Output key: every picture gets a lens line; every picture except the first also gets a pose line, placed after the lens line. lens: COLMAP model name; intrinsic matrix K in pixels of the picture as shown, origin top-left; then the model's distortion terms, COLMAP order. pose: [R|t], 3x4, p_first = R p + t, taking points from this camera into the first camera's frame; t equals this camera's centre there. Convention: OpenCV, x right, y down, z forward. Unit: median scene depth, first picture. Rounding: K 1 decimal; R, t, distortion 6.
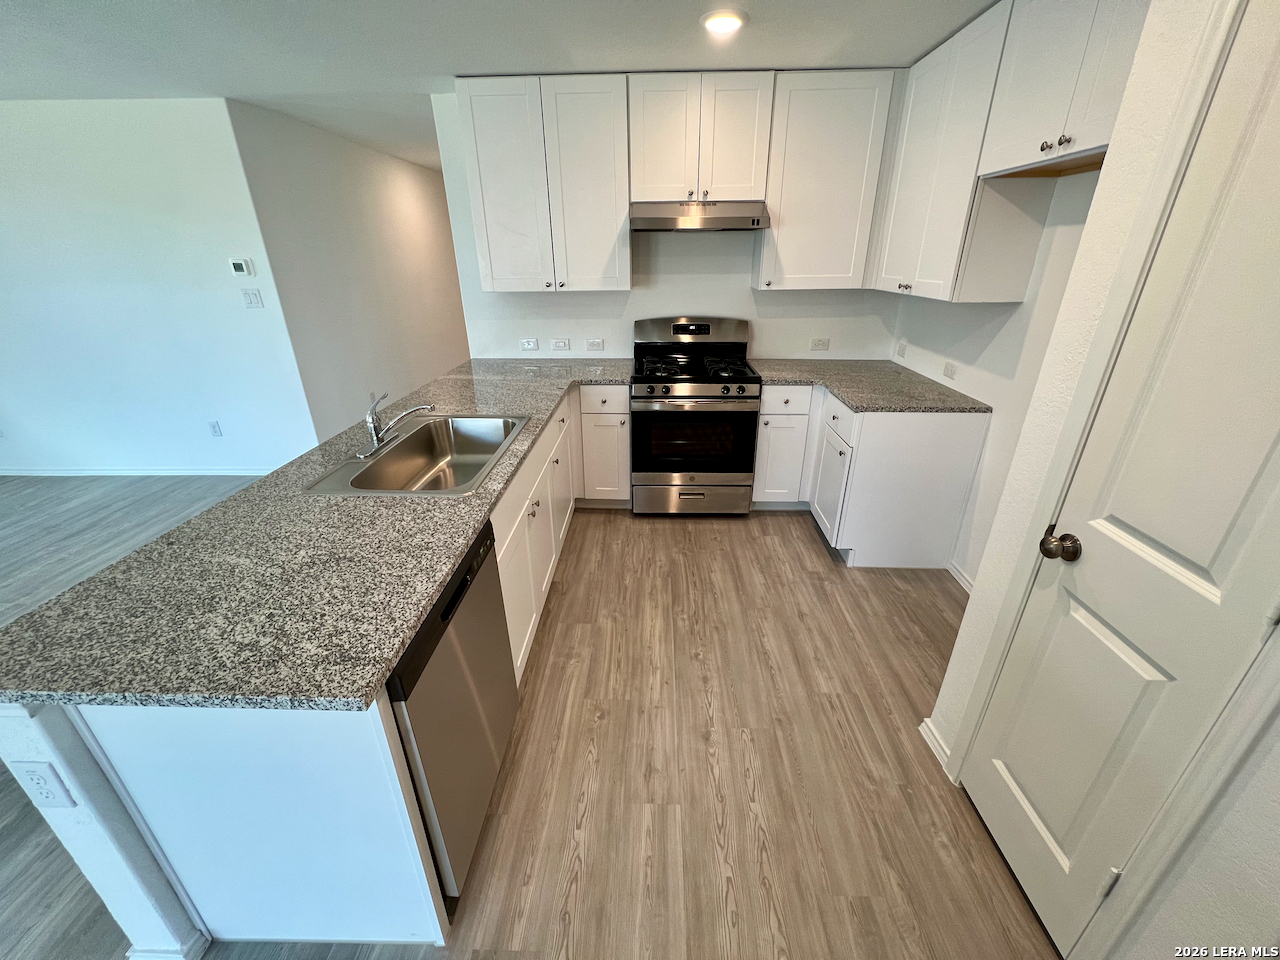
lens RADIAL K [[512.0, 0, 646.0], [0, 512.0, 479.4], [0, 0, 1]] dist [-0.001745, 0.000723]
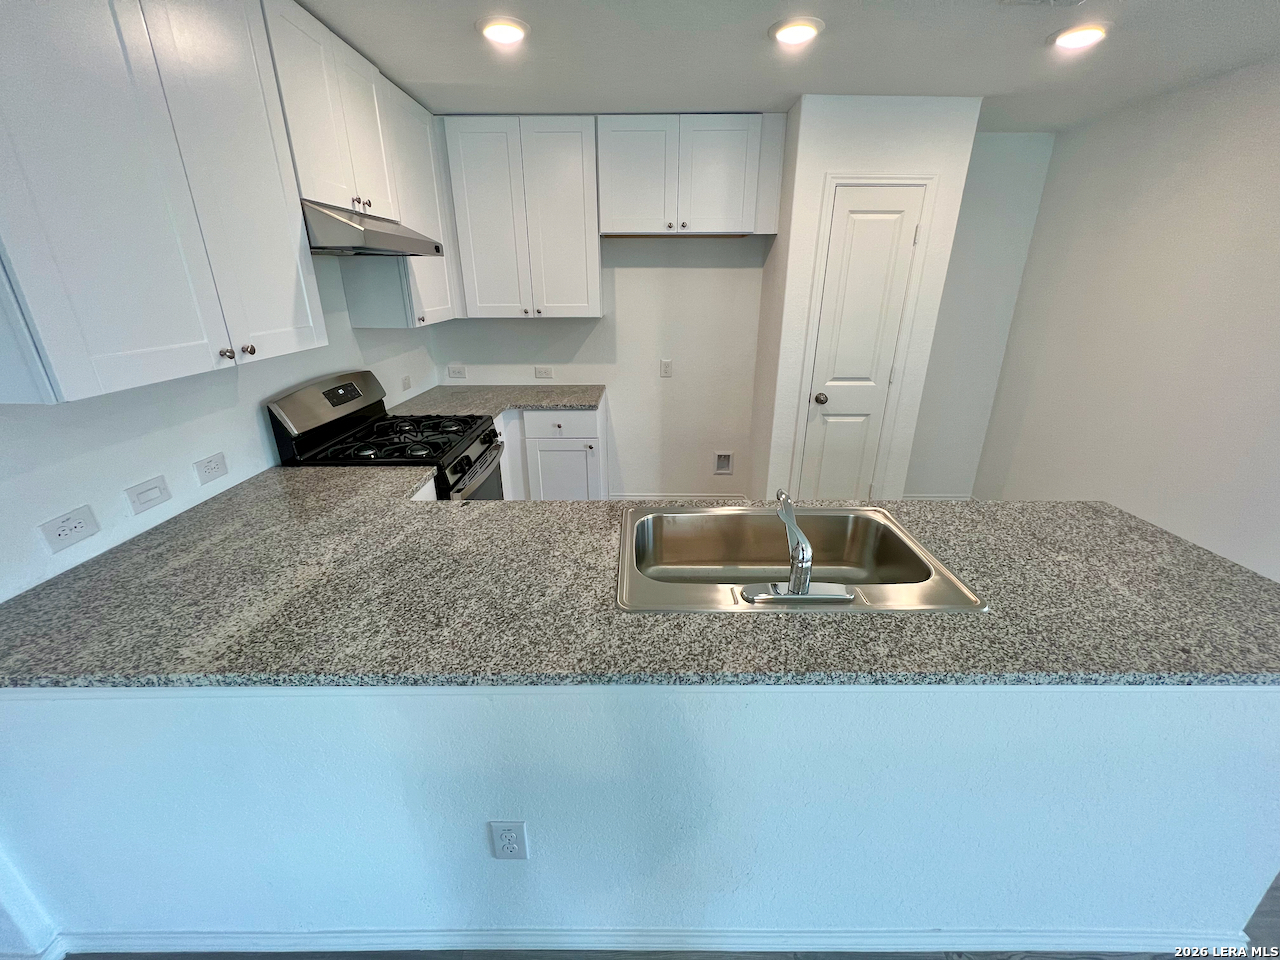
lens RADIAL K [[512.0, 0, 636.6], [0, 512.0, 477.5], [0, 0, 1]] dist [-0.001745, 0.000723]
pose [[-0.019871, -0.353027, 0.935402, -0.973694], [0.406244, 0.852022, 0.330189, -0.433486], [-0.913548, 0.386563, 0.126484, 0.983740]]
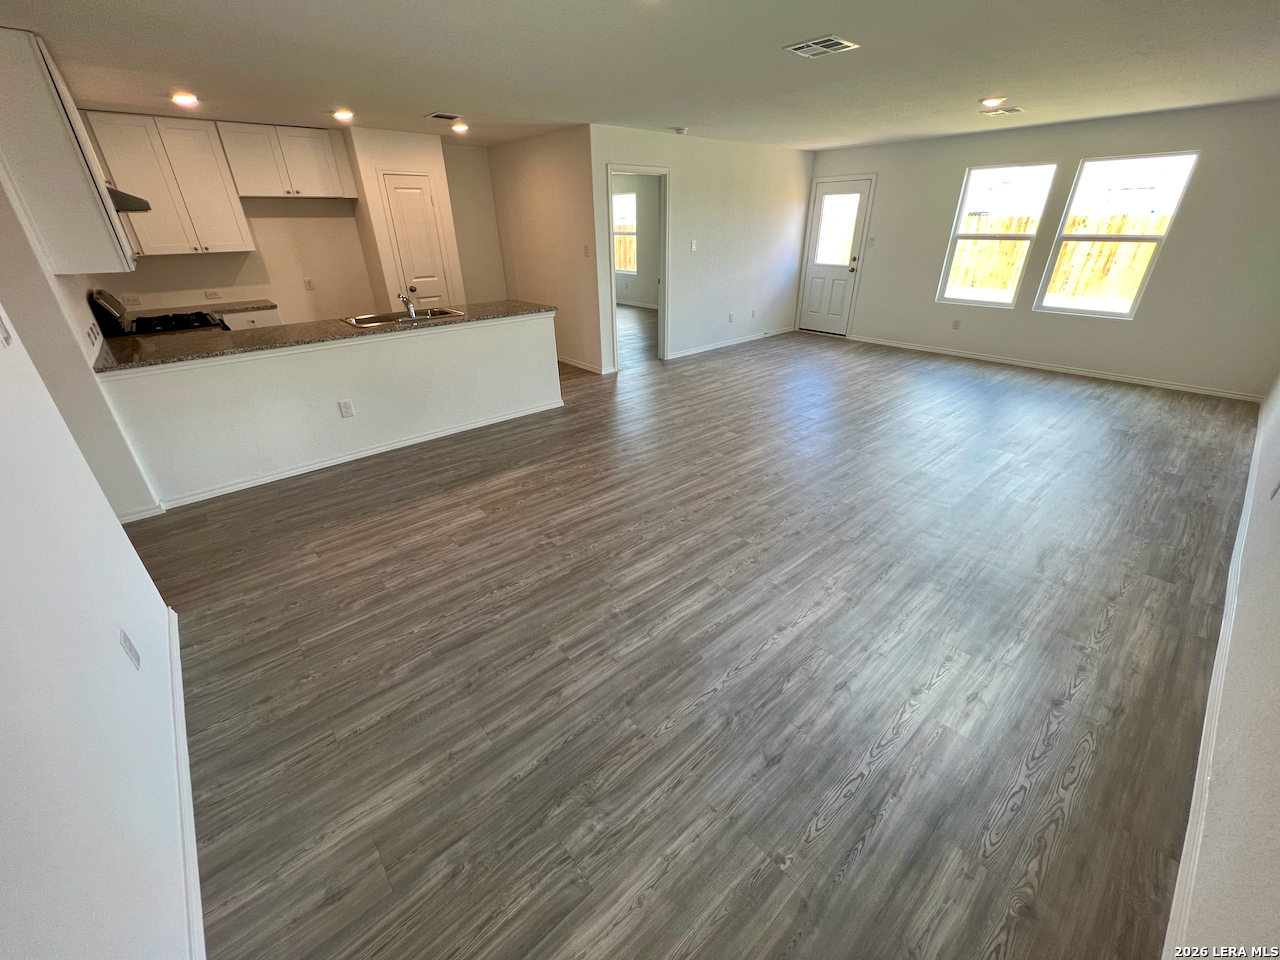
lens RADIAL K [[512.0, 0, 643.0], [0, 512.0, 475.6], [0, 0, 1]] dist [-0.001745, 0.000723]
pose [[-0.680657, -0.313012, 0.662367, -2.565040], [0.313824, 0.692397, 0.649693, -0.641231], [-0.661982, 0.650085, -0.373054, 1.473310]]
